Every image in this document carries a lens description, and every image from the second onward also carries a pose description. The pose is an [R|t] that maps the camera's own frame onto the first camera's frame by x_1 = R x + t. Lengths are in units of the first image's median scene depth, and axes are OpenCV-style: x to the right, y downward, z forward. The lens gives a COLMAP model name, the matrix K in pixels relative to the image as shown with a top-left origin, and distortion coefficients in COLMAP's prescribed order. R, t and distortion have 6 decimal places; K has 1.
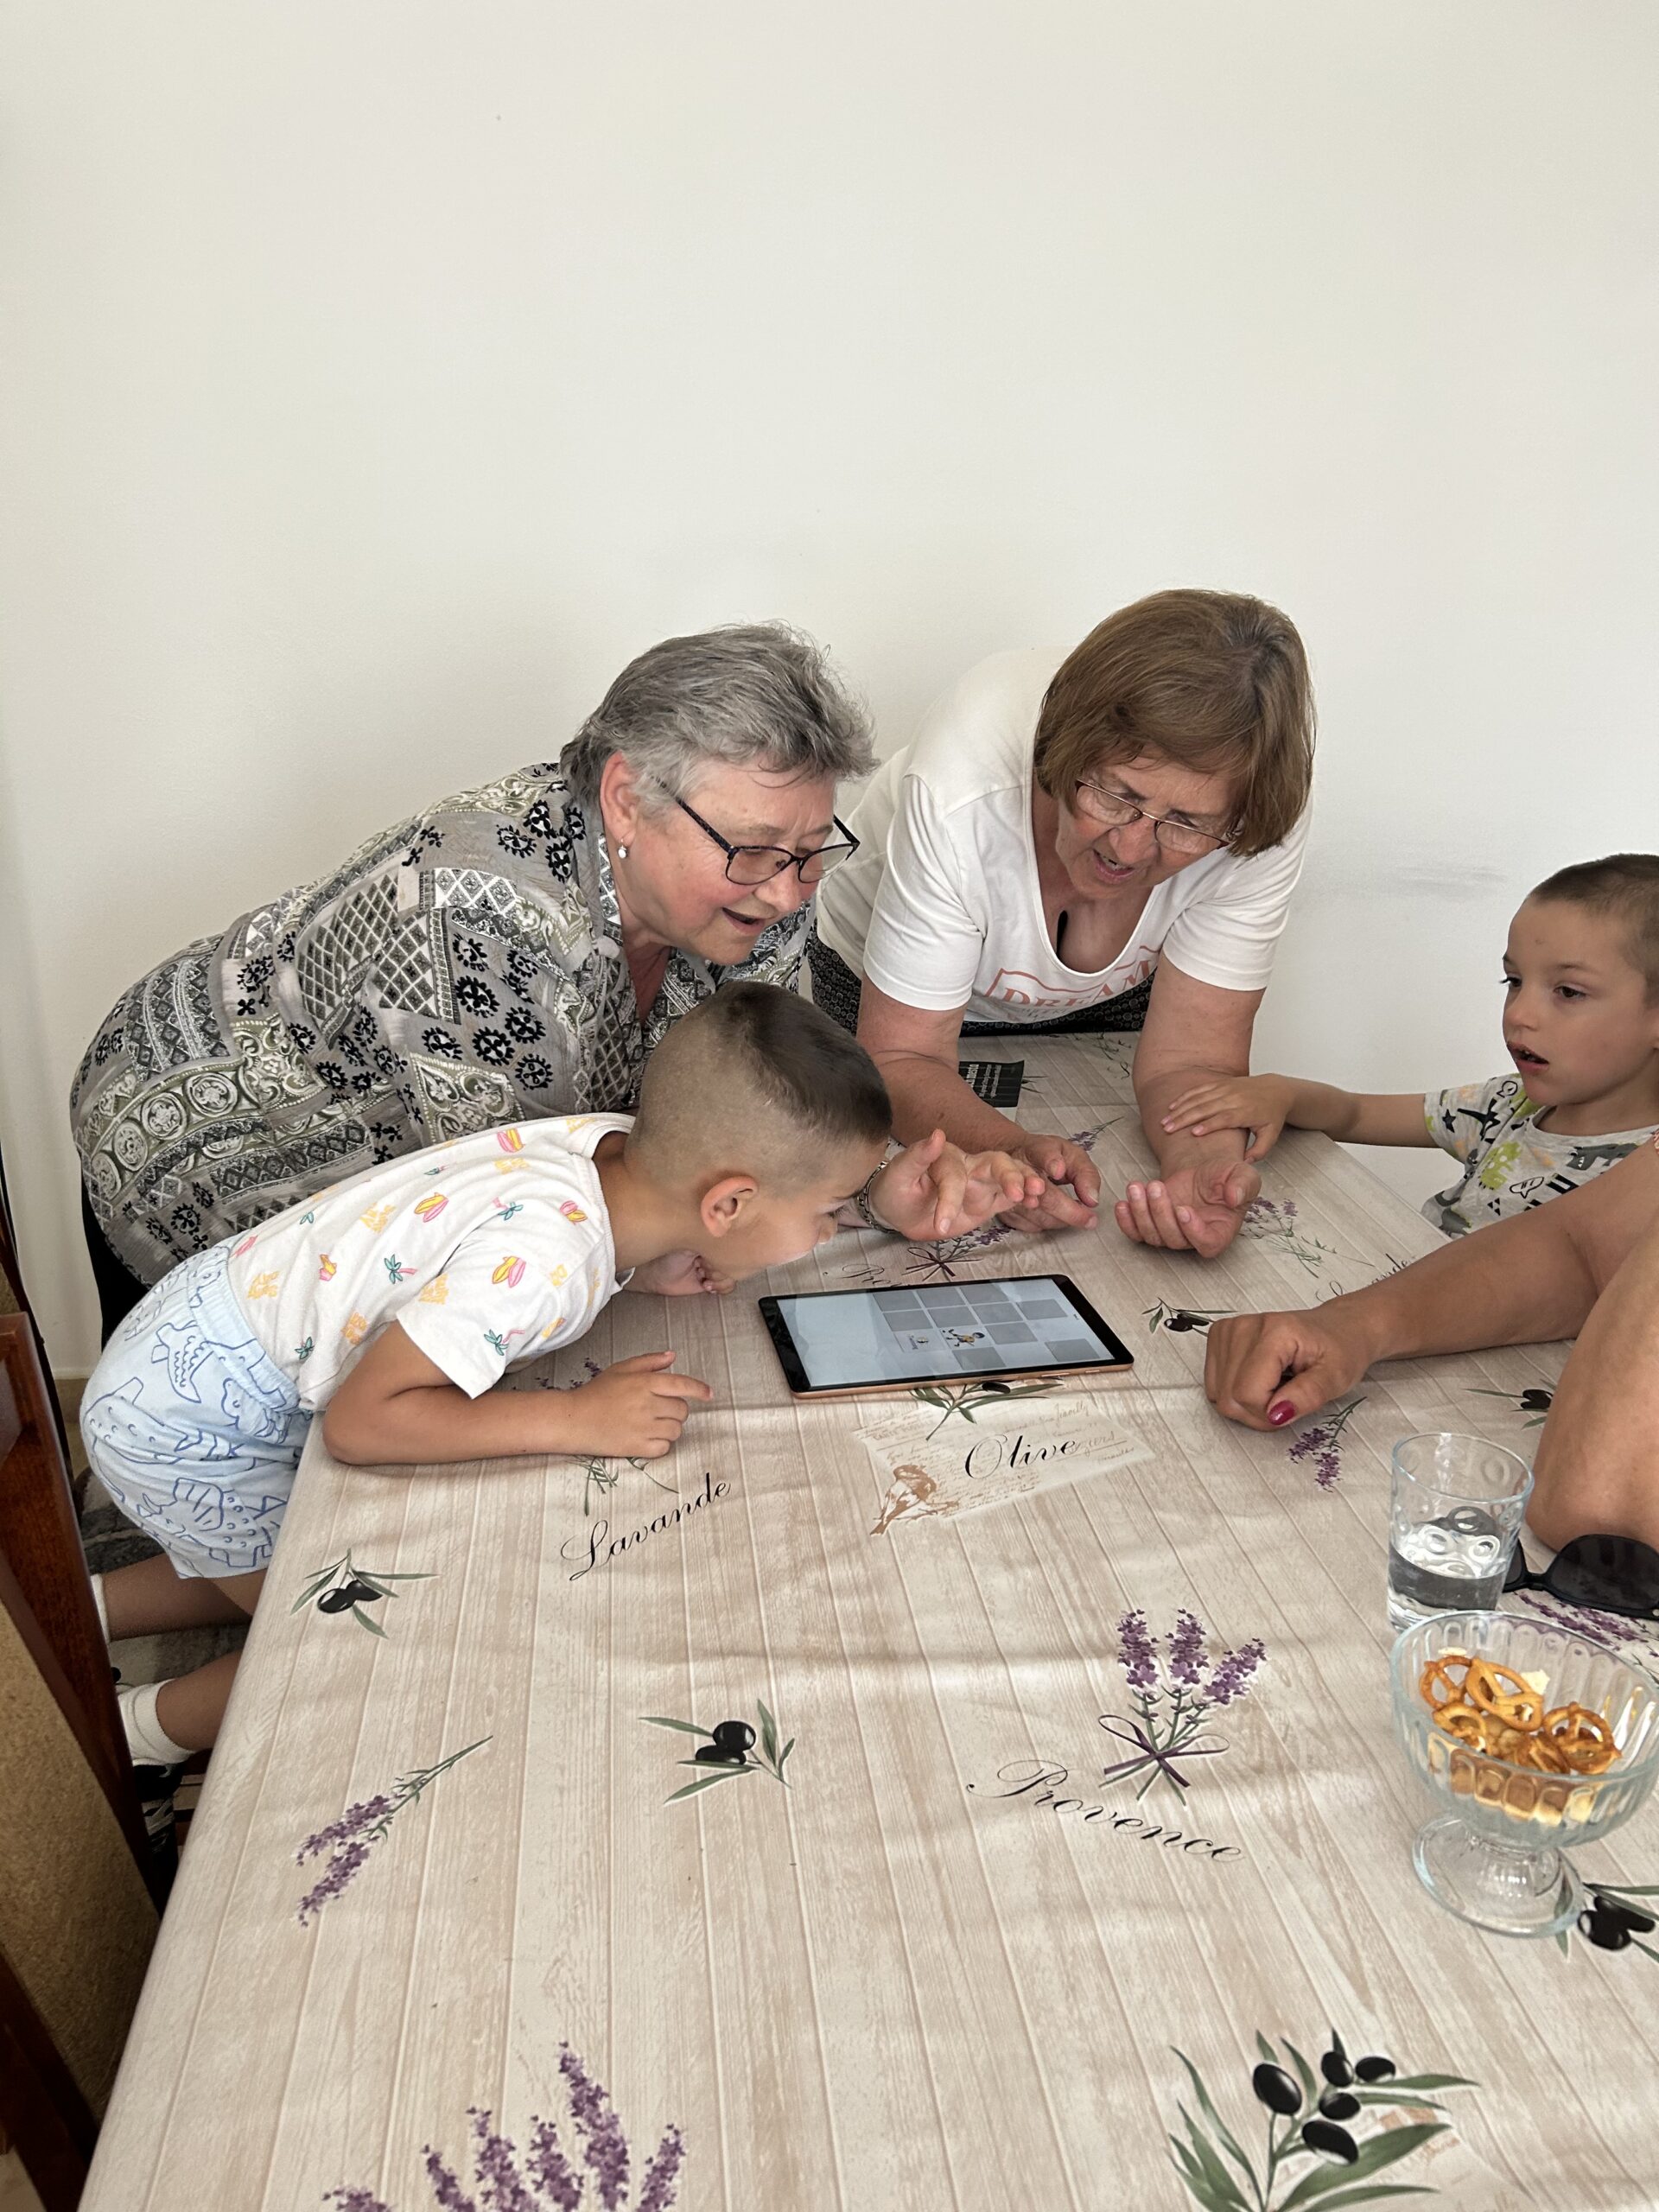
lens RADIAL K [[1648.7, 0, 818.0], [0, 1648.7, 1076.3], [0, 0, 1]] dist [0.022378, -0.030325]
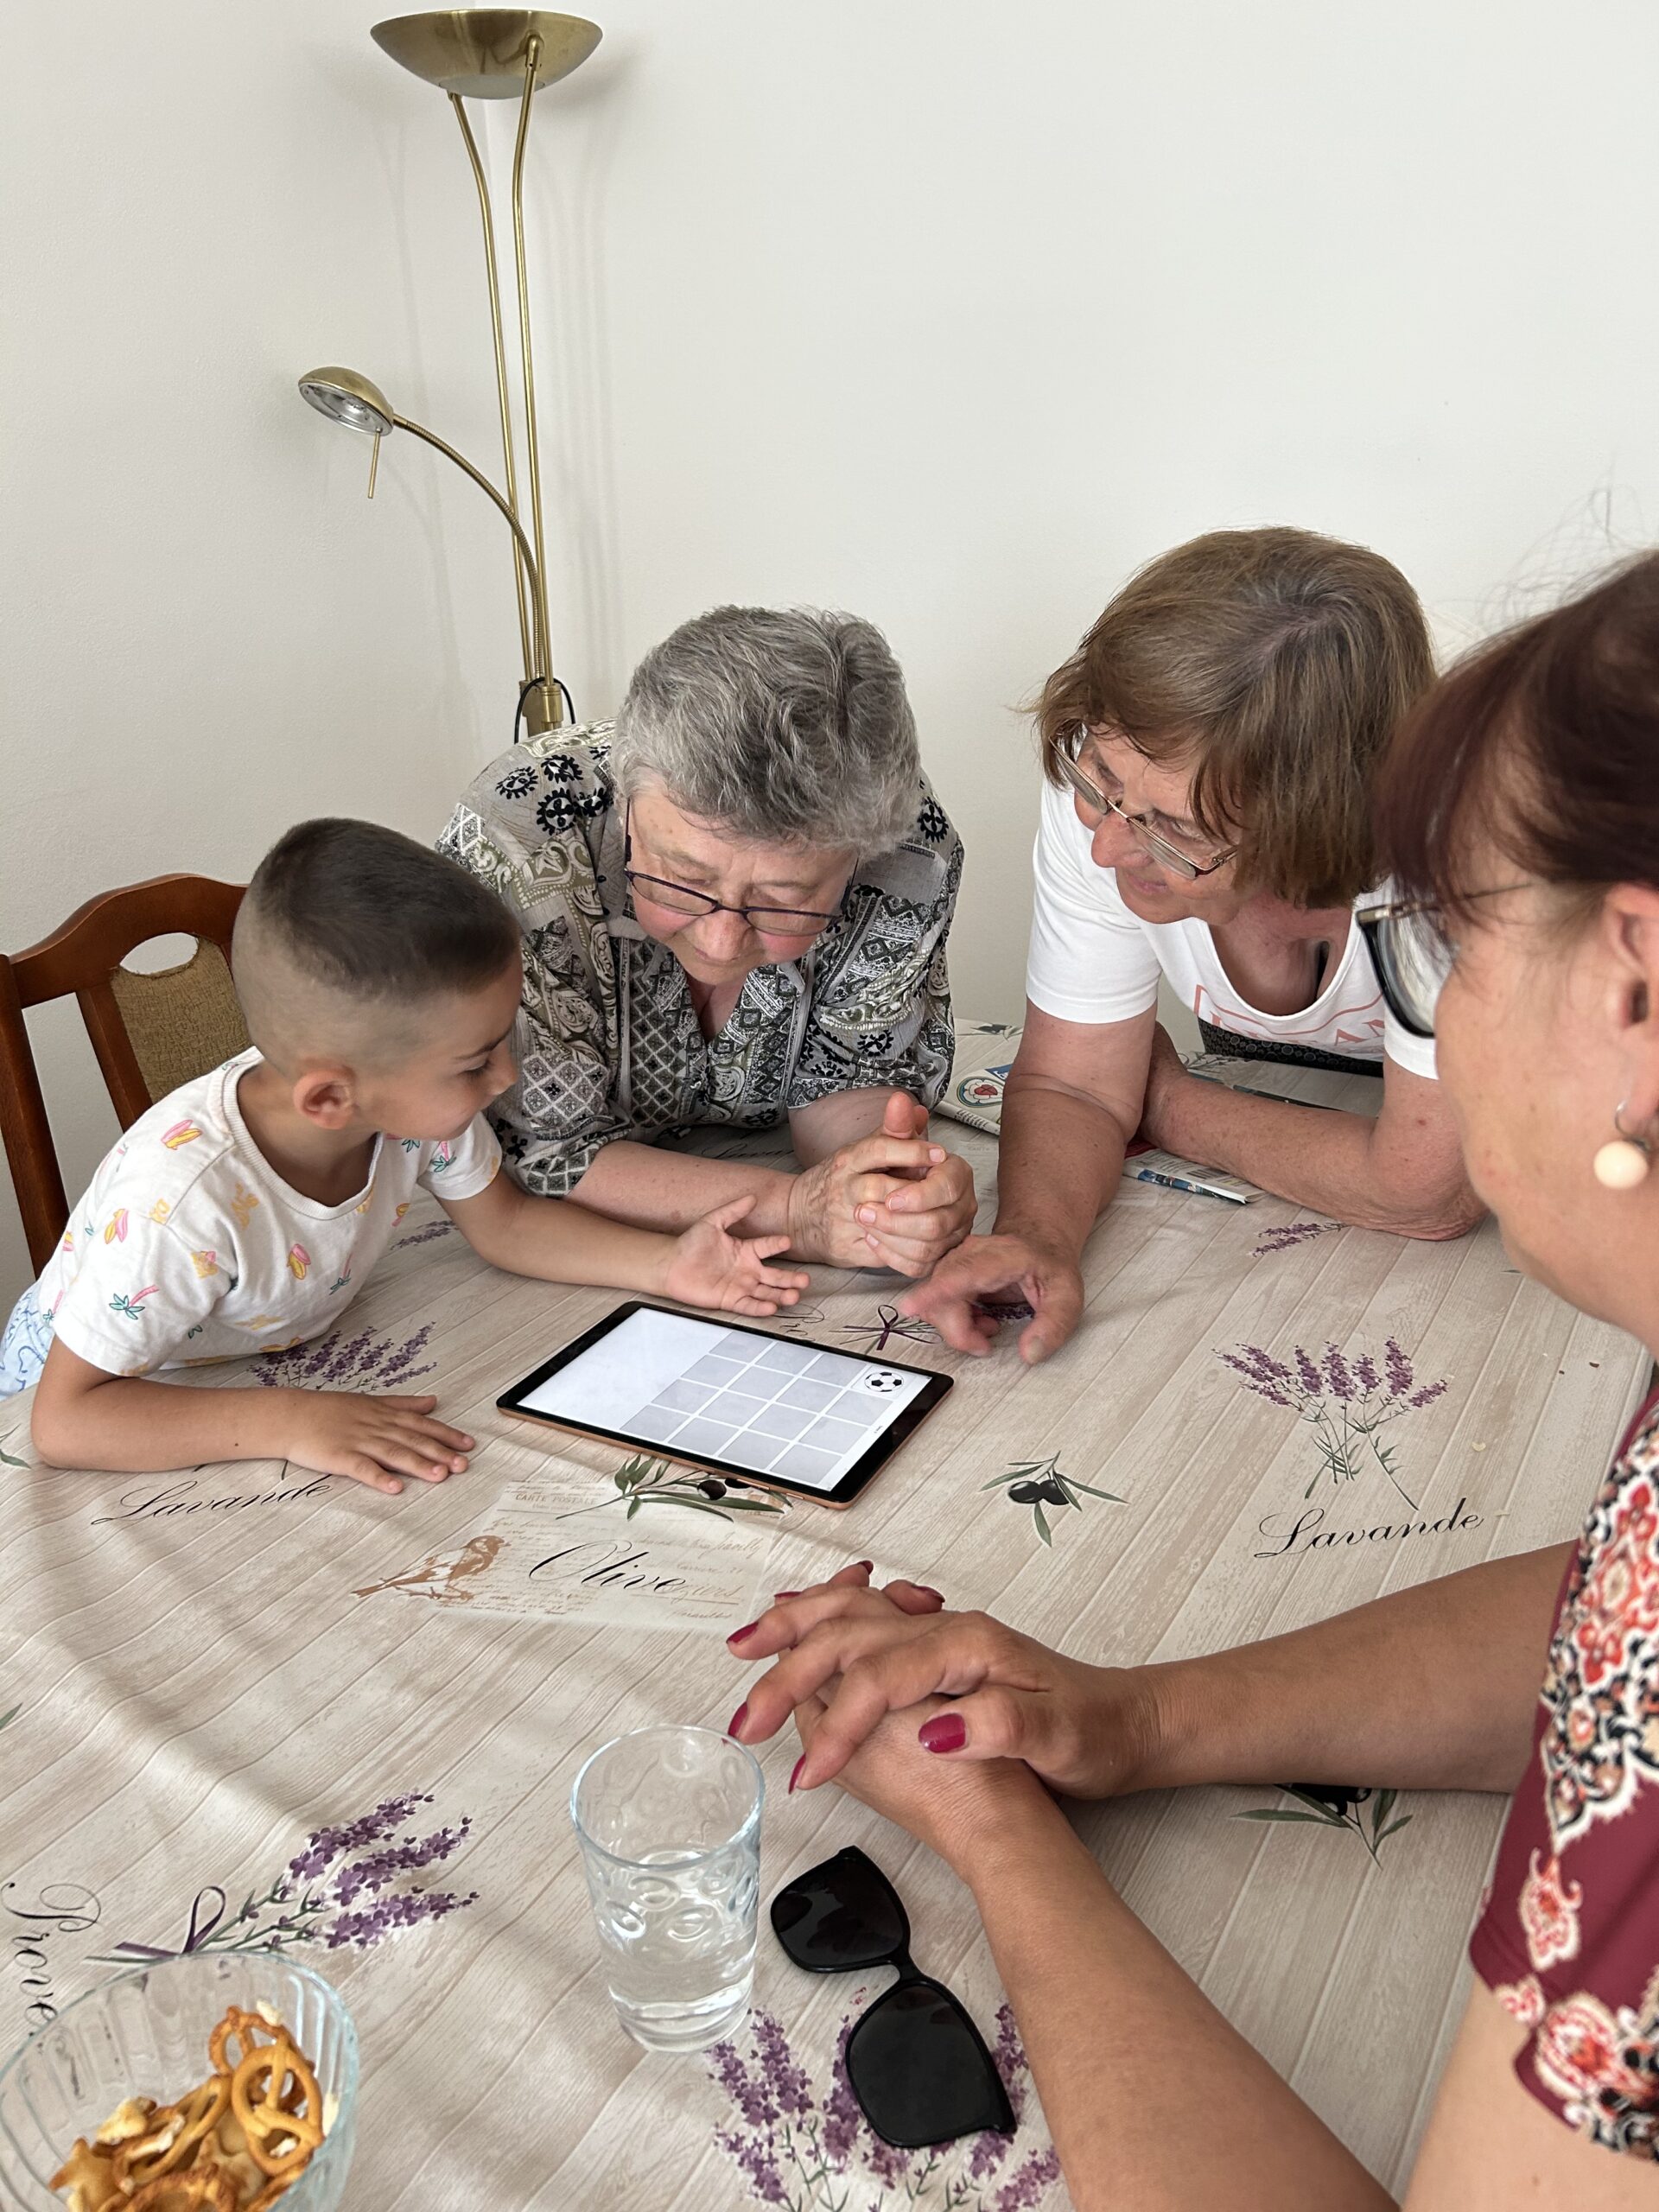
lens RADIAL K [[1689.4, 0, 829.5], [0, 1689.4, 1106.0], [0, 0, 1]] dist [-0.030867, 0.110218]
pose [[0.795162, 0.200869, -0.572162, 0.667348], [-0.154317, 0.979509, 0.129413, -0.132782], [0.586433, -0.014610, 0.809866, 0.385622]]
